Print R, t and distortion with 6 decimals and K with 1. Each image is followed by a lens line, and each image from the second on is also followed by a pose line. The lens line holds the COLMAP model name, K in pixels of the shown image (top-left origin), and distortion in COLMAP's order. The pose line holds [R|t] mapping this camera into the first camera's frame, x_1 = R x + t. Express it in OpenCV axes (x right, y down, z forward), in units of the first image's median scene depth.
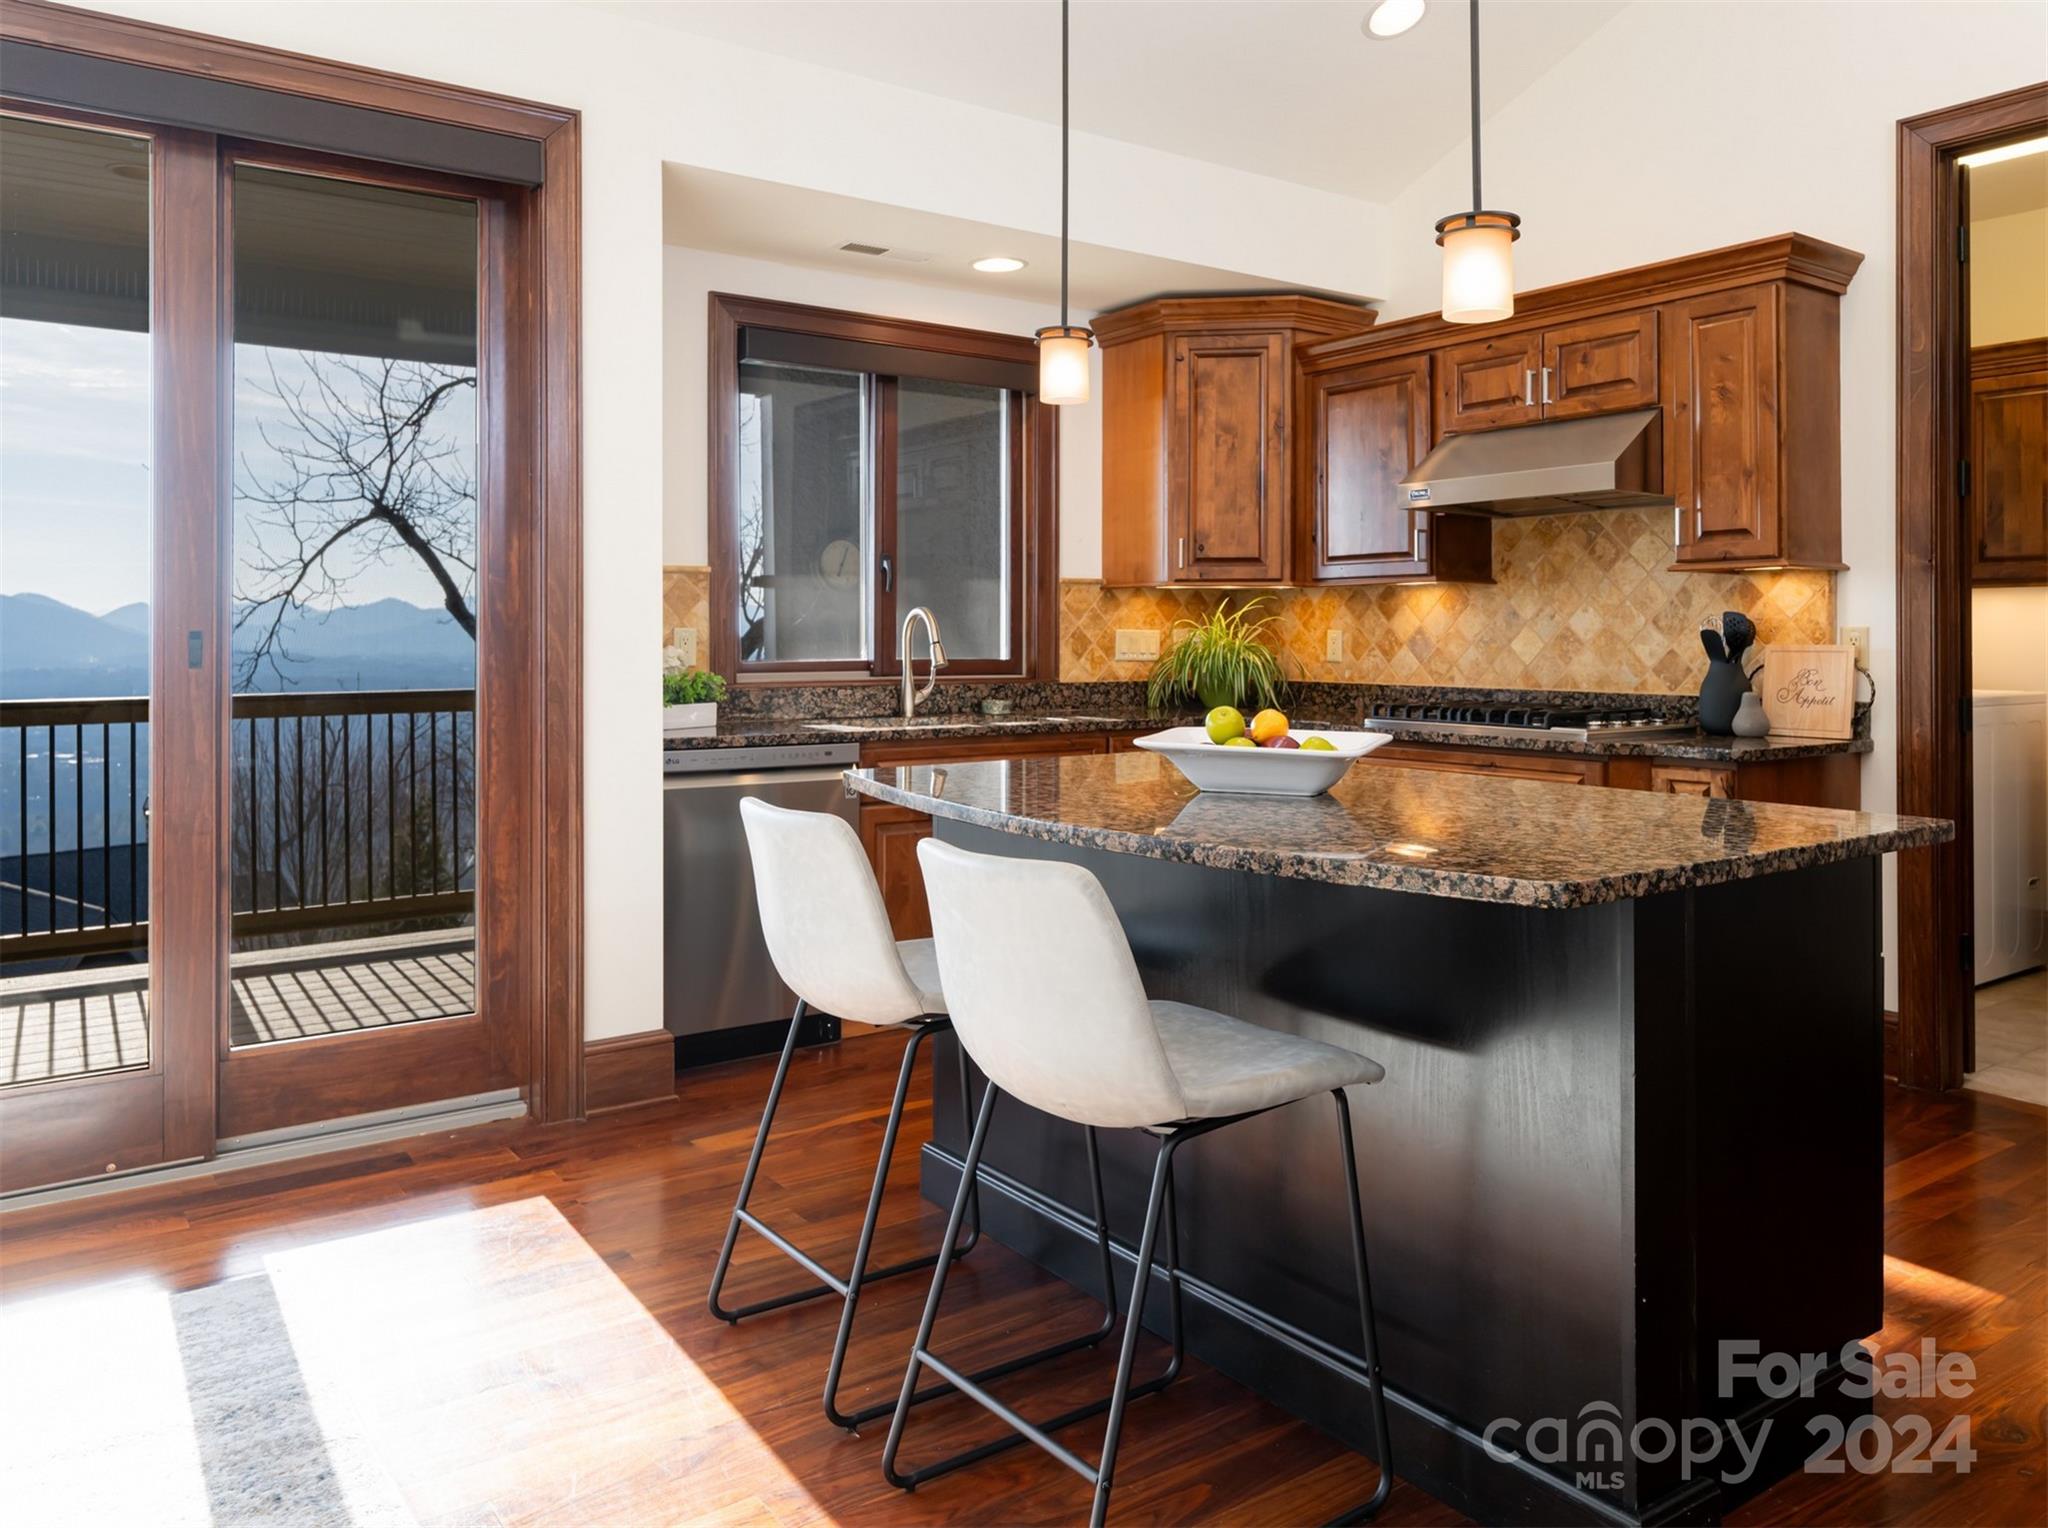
lens RADIAL K [[1518.4, 0, 1073.5], [0, 1518.4, 626.5], [0, 0, 1]] dist [-0.000570, 0.005842]
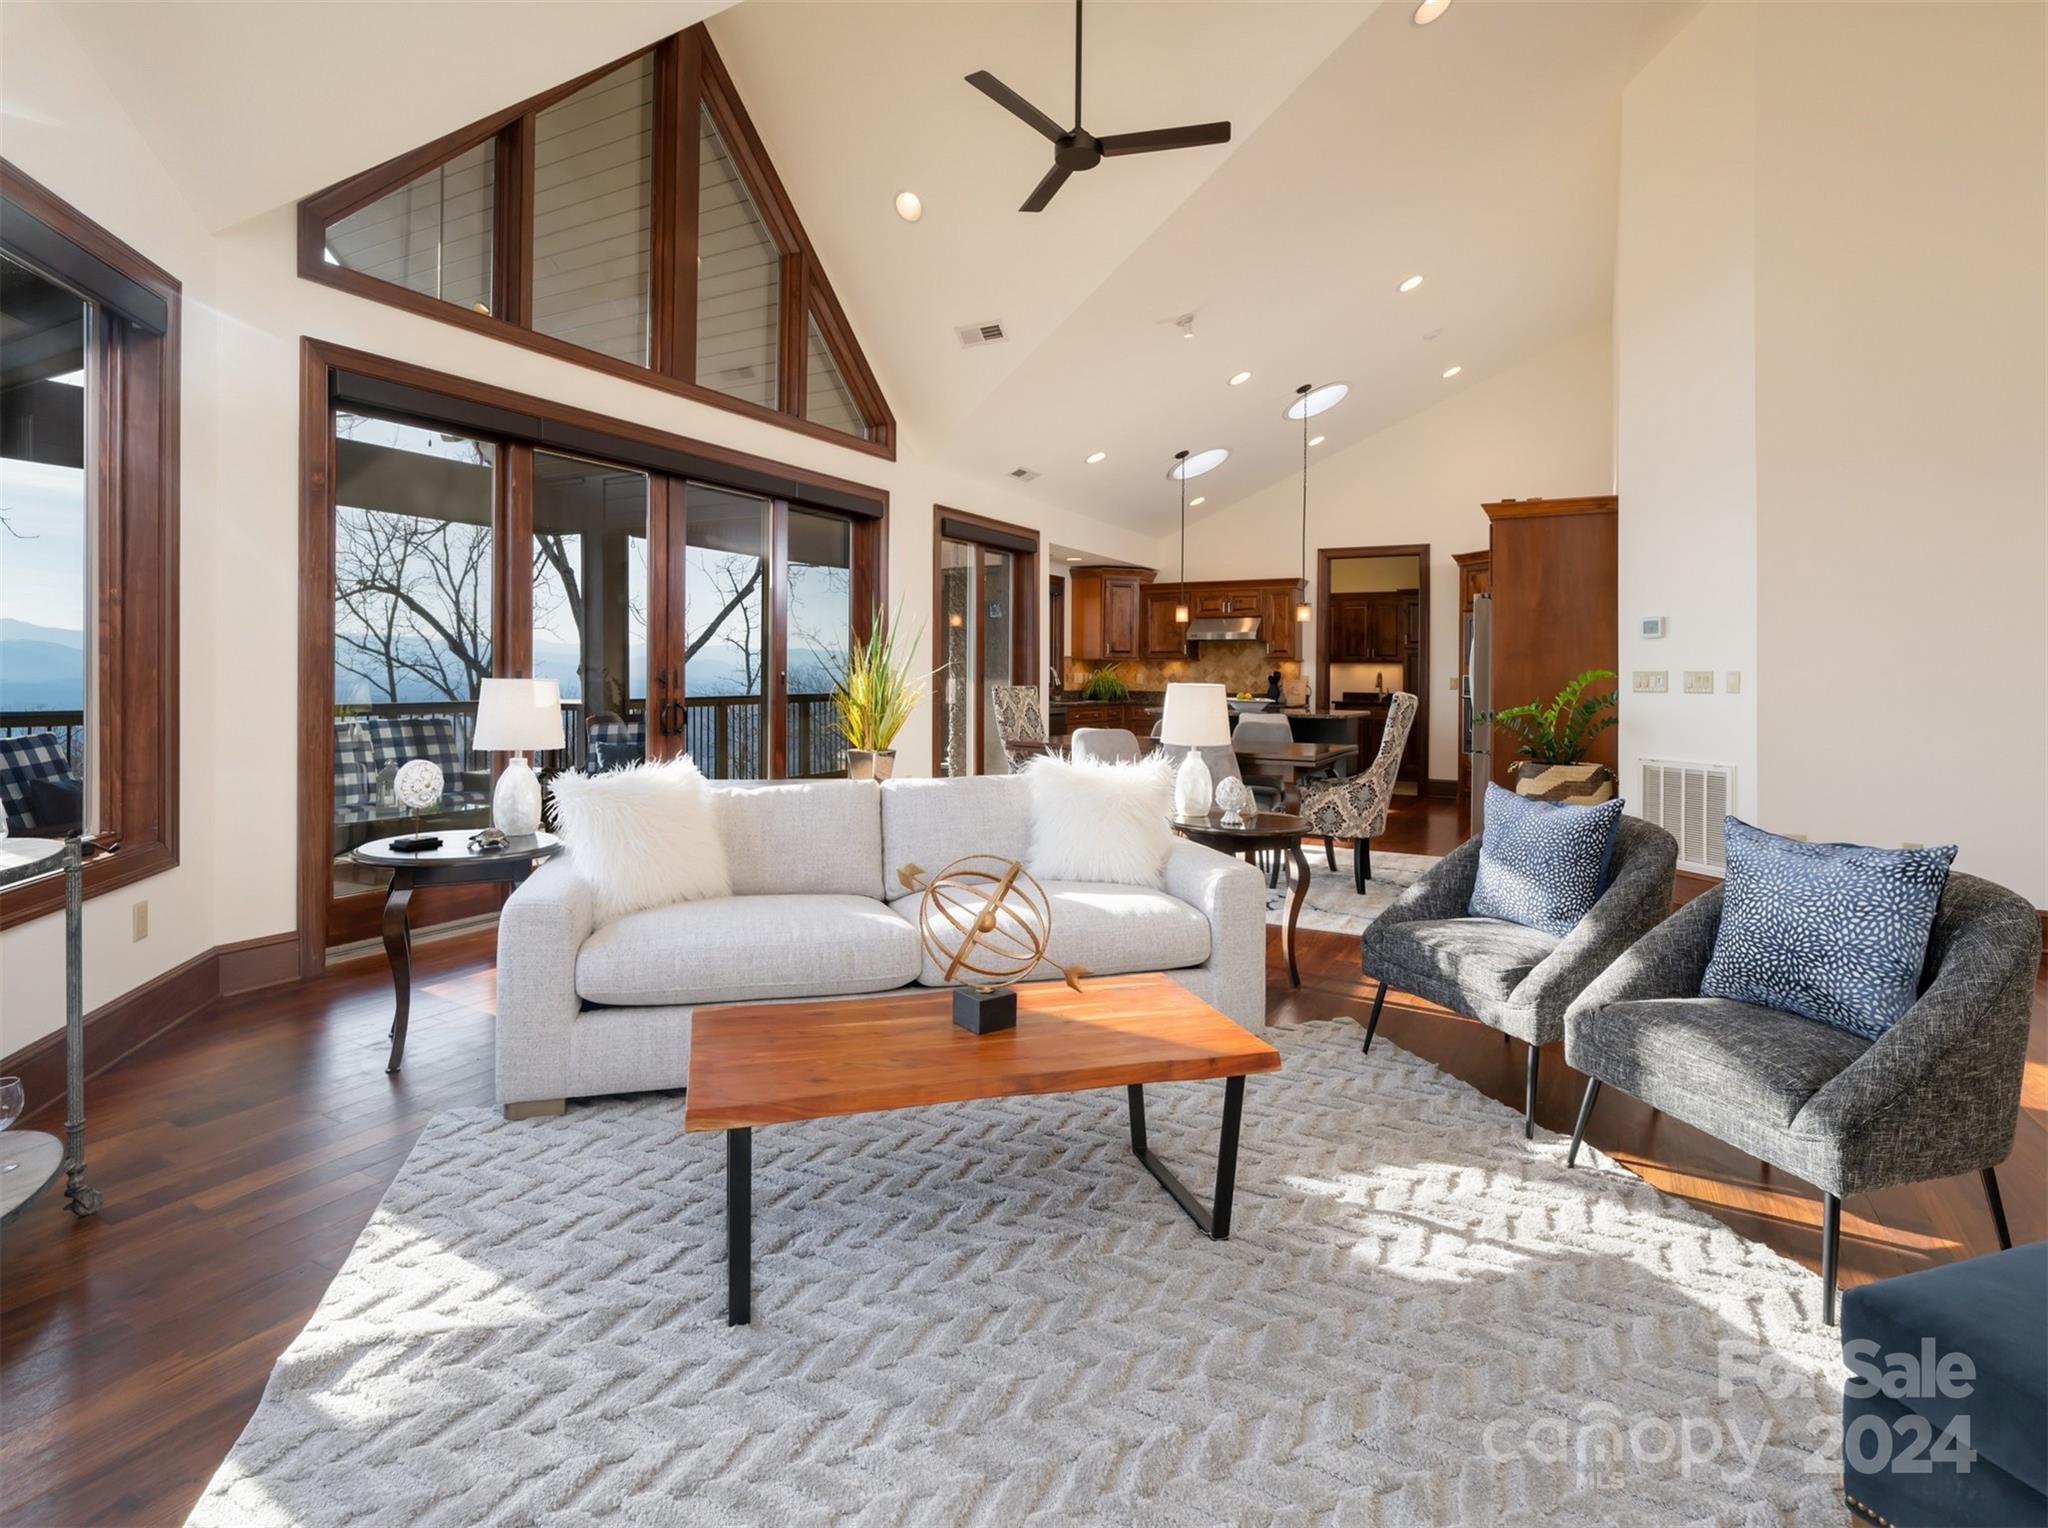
lens RADIAL K [[997.1, 0, 1065.8], [0, 997.1, 697.6], [0, 0, 1]] dist [0.007588, -0.000316]
pose [[0.900660, -0.001263, 0.434522, -0.973302], [-0.013558, 0.999427, 0.031008, -0.012240], [-0.434312, -0.033819, 0.900127, -0.884249]]
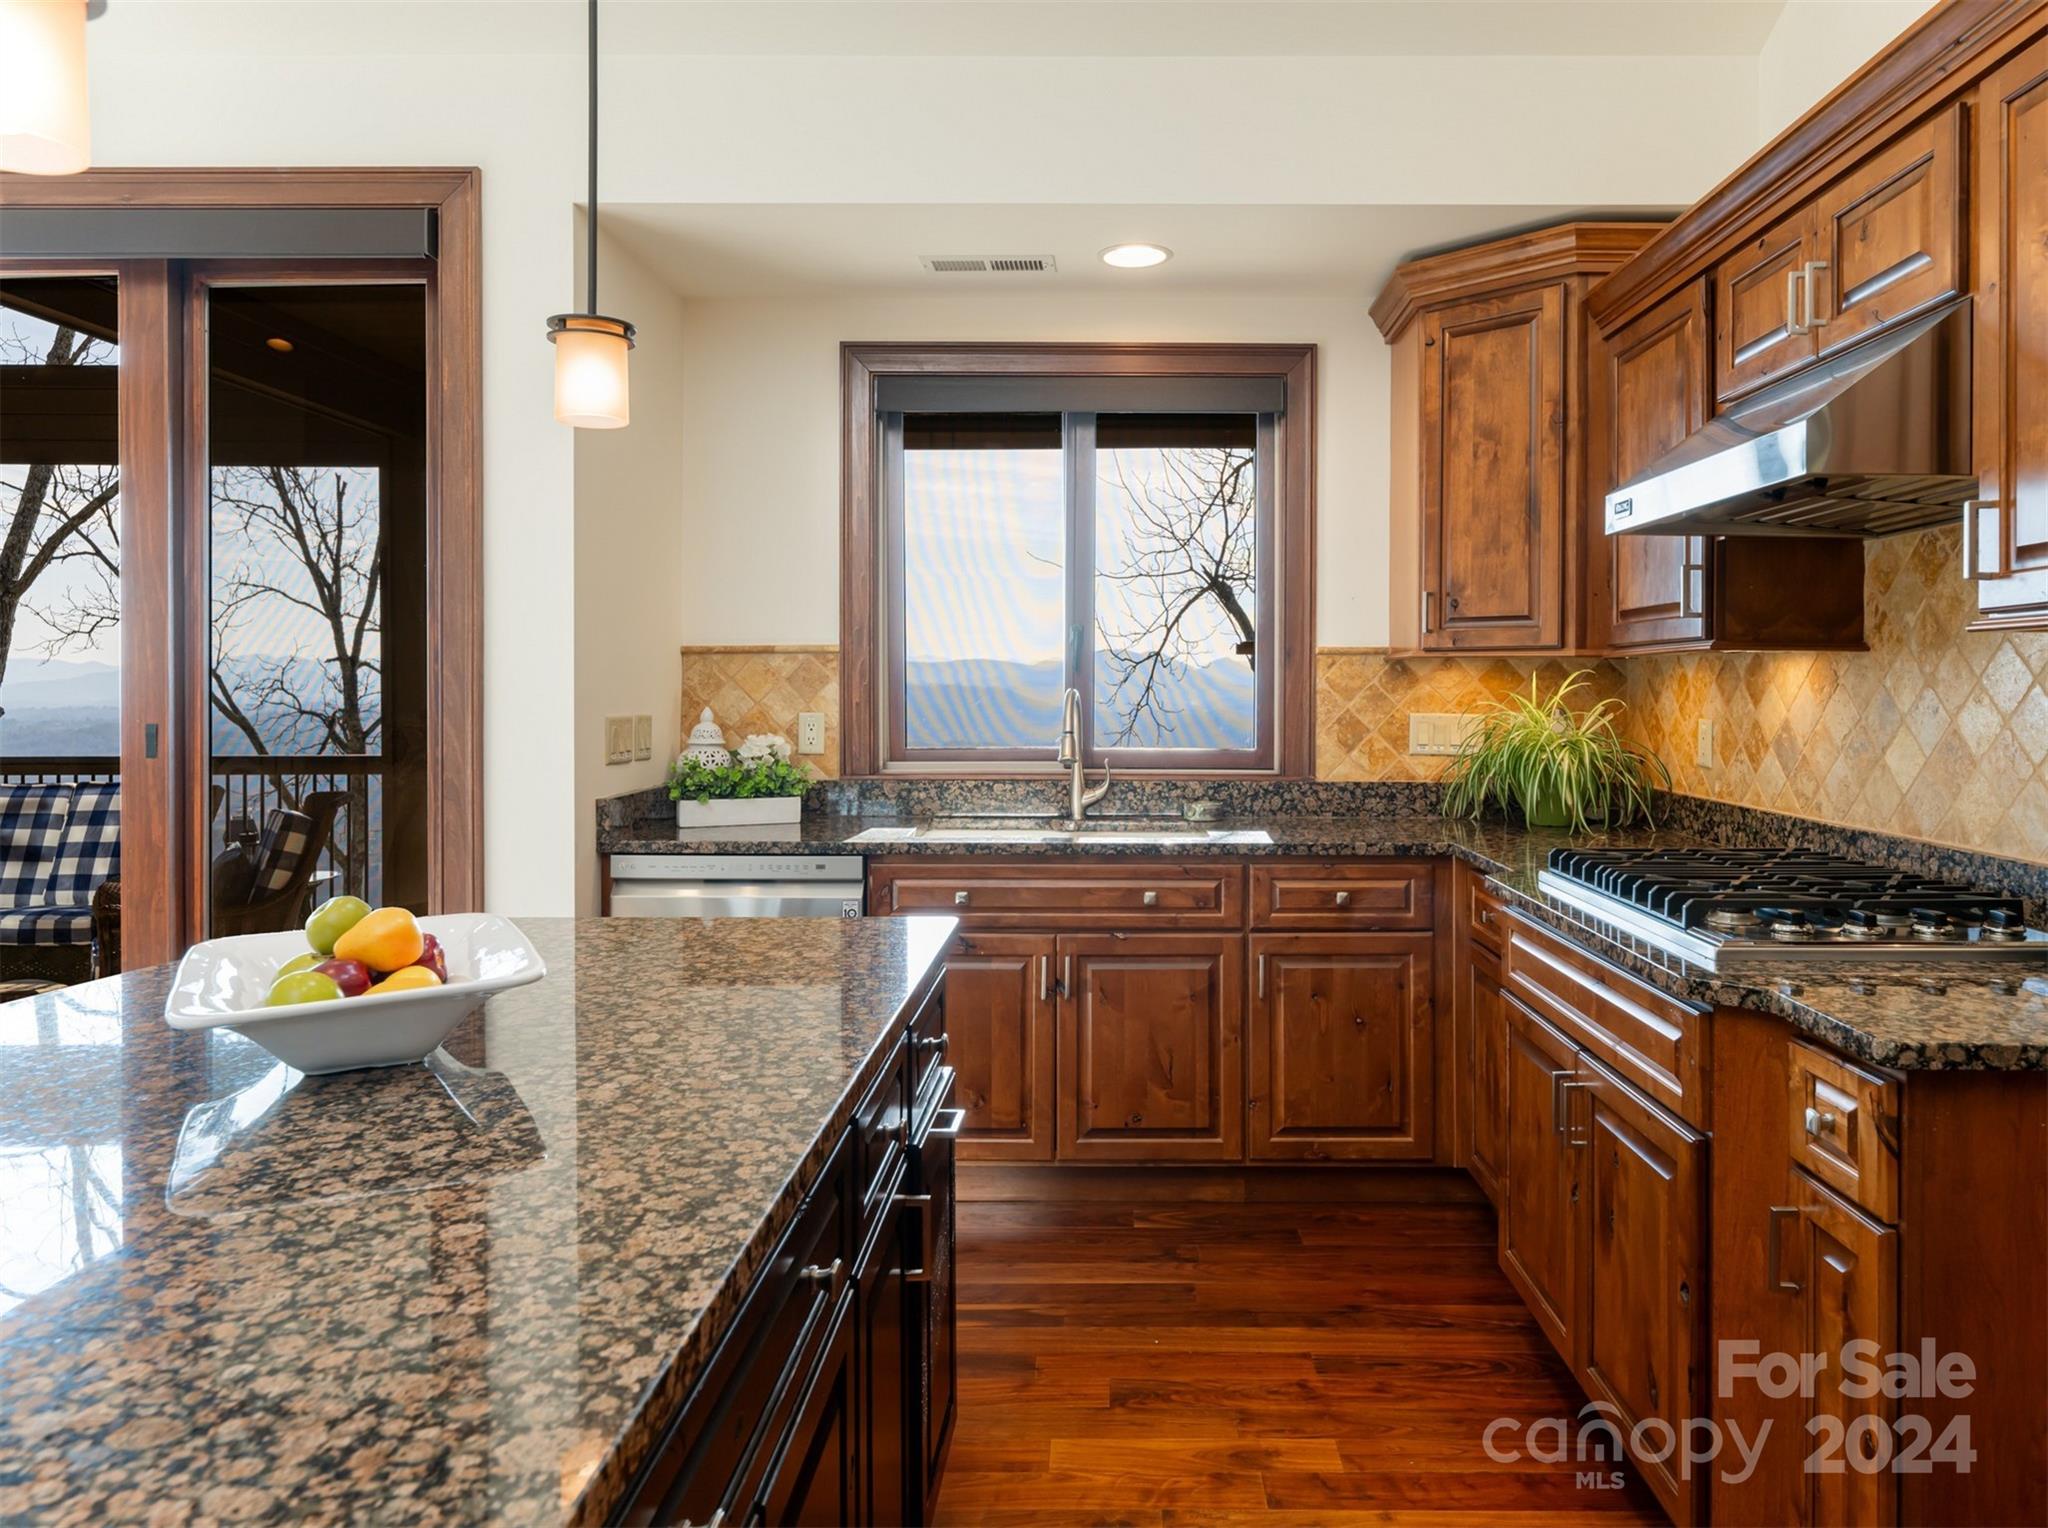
lens RADIAL K [[1393.4, 0, 1104.1], [0, 1393.4, 684.1], [0, 0, 1]] dist [-0.015548, 0.004821]
pose [[0.802993, 0.001446, -0.595986, 0.368816], [0.002109, 0.999984, 0.005268, -0.019170], [0.595984, -0.005487, 0.802977, 0.406129]]
